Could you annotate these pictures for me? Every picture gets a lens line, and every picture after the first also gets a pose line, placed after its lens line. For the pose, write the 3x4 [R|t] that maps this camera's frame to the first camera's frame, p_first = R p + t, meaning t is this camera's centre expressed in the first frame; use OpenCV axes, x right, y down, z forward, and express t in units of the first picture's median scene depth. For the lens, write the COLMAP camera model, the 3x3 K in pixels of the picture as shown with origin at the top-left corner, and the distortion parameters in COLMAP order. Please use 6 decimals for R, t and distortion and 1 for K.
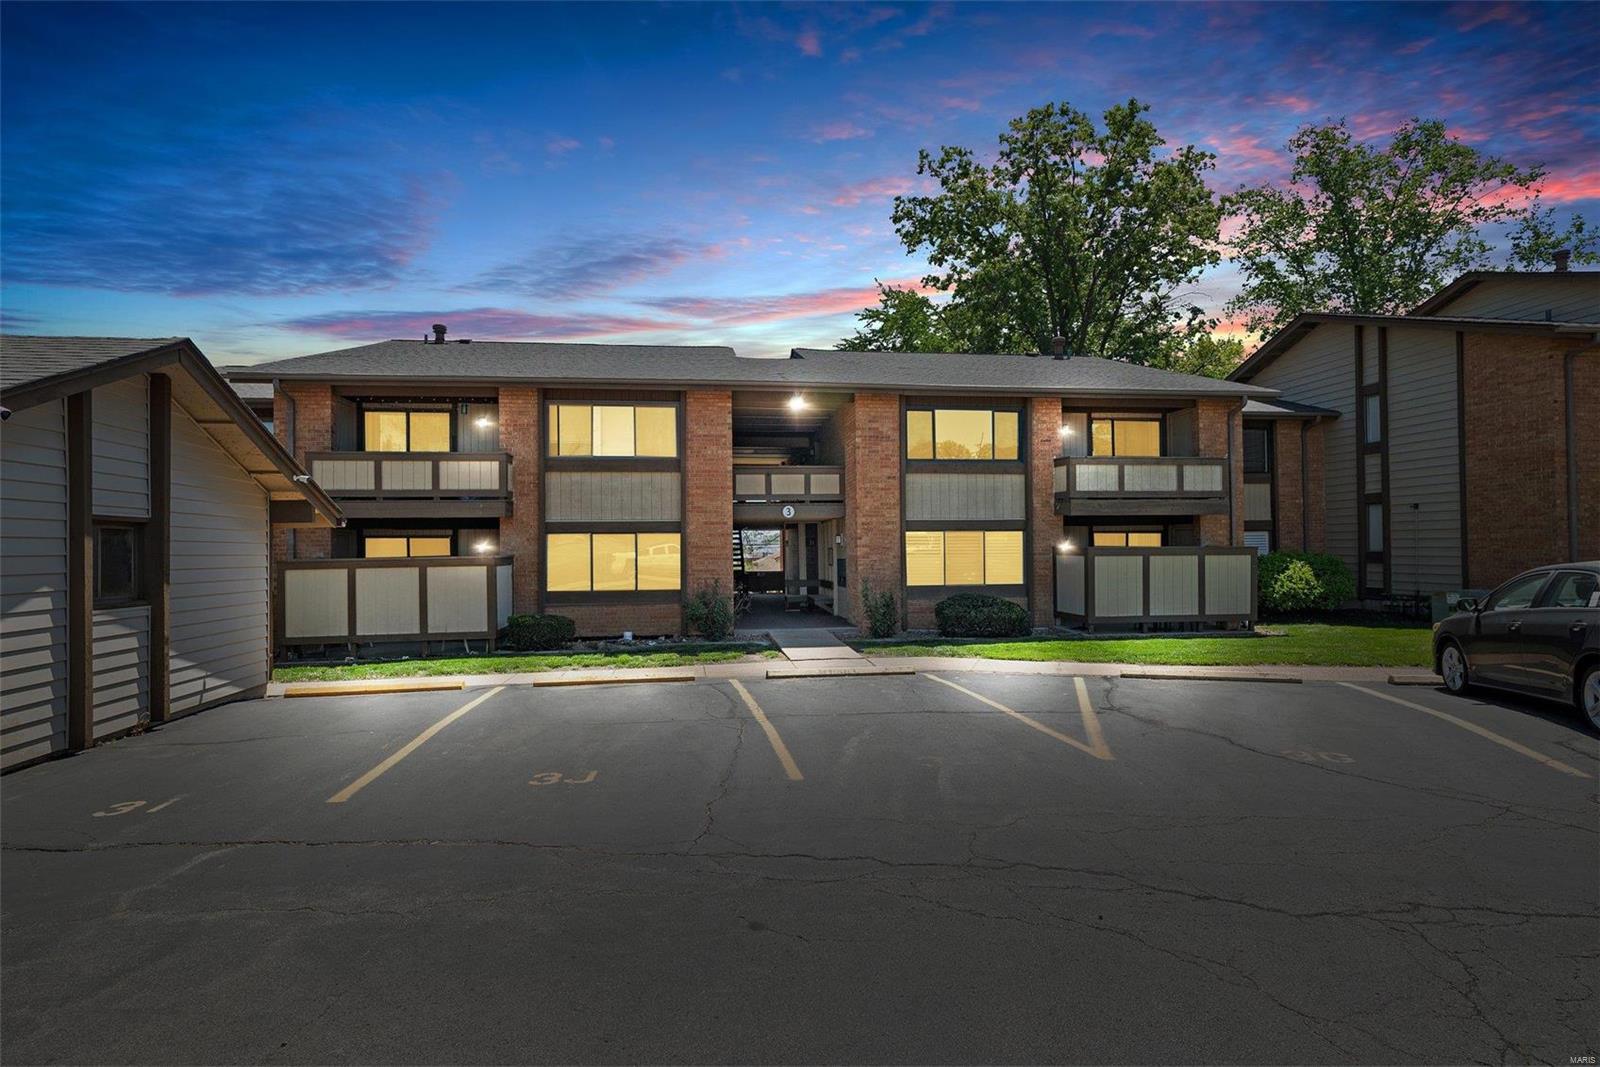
lens RADIAL K [[795.0, 0, 797.4], [0, 795.0, 544.2], [0, 0, 1]] dist [-0.001220, 0.000786]
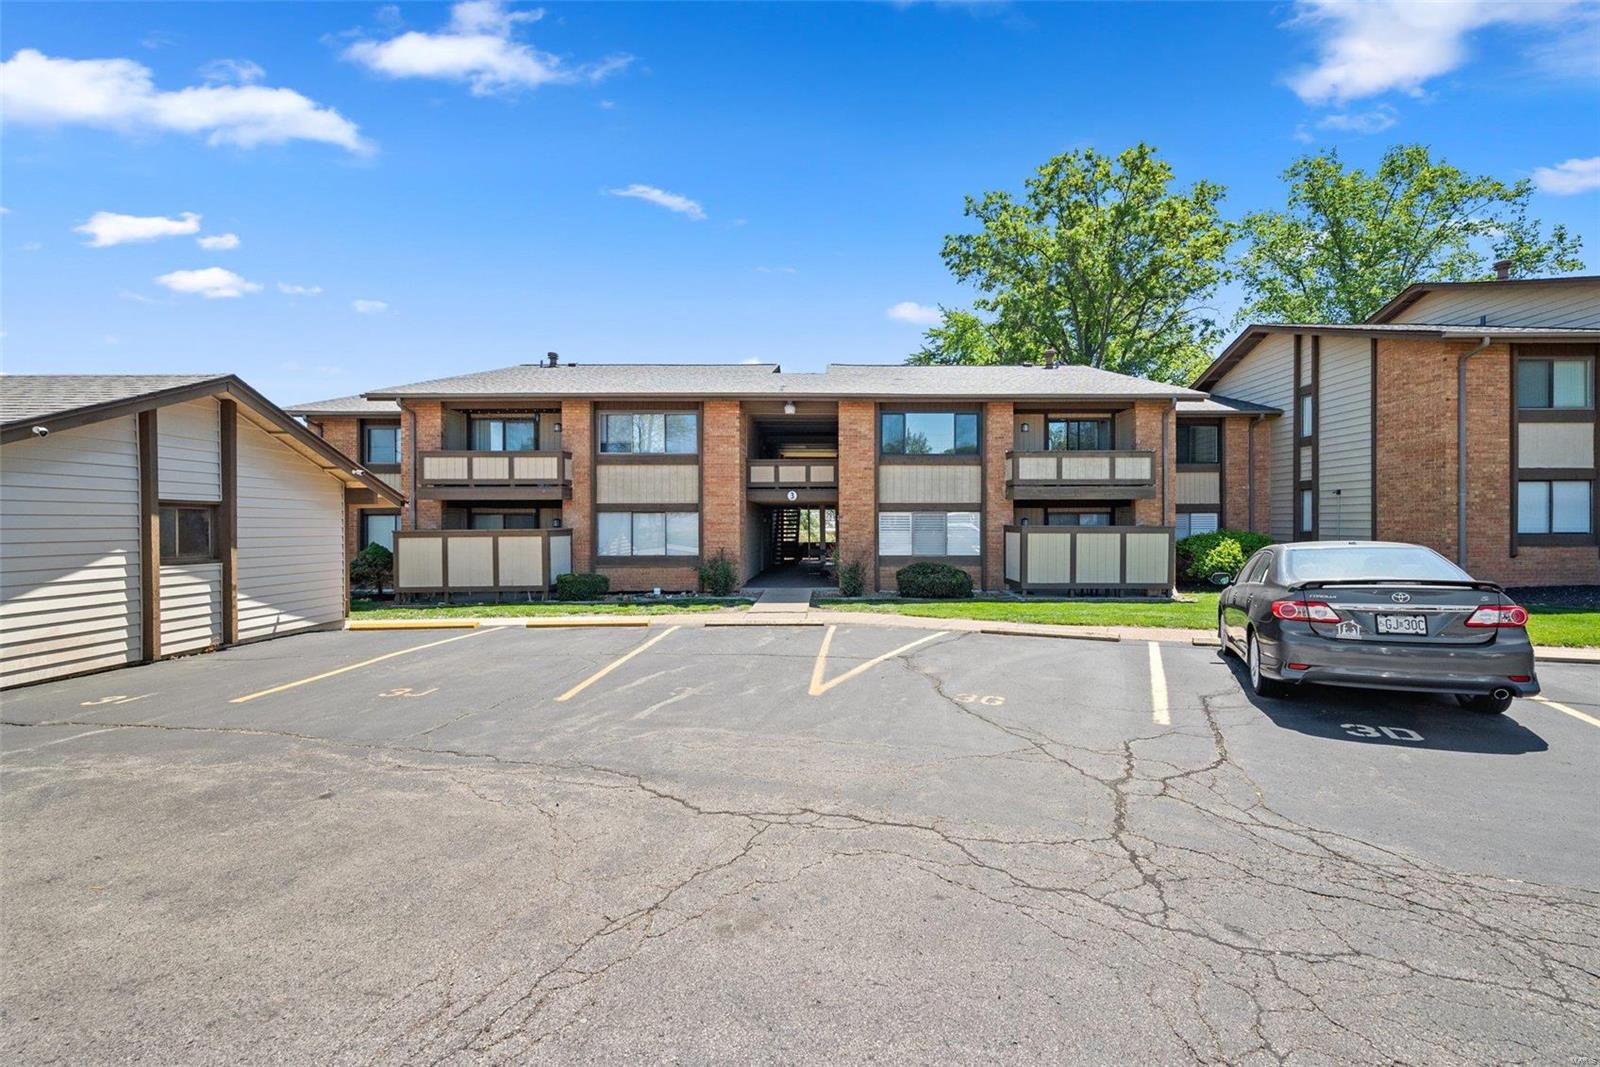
lens RADIAL K [[634.7, 0, 800.0], [0, 634.7, 533.5], [0, 0, 1]] dist [-0.001051, -0.000194]
pose [[0.992956, 0.009340, -0.118117, 0.129992], [-0.006896, 0.999754, 0.021086, -0.002405], [0.118285, -0.020123, 0.992776, -0.001858]]
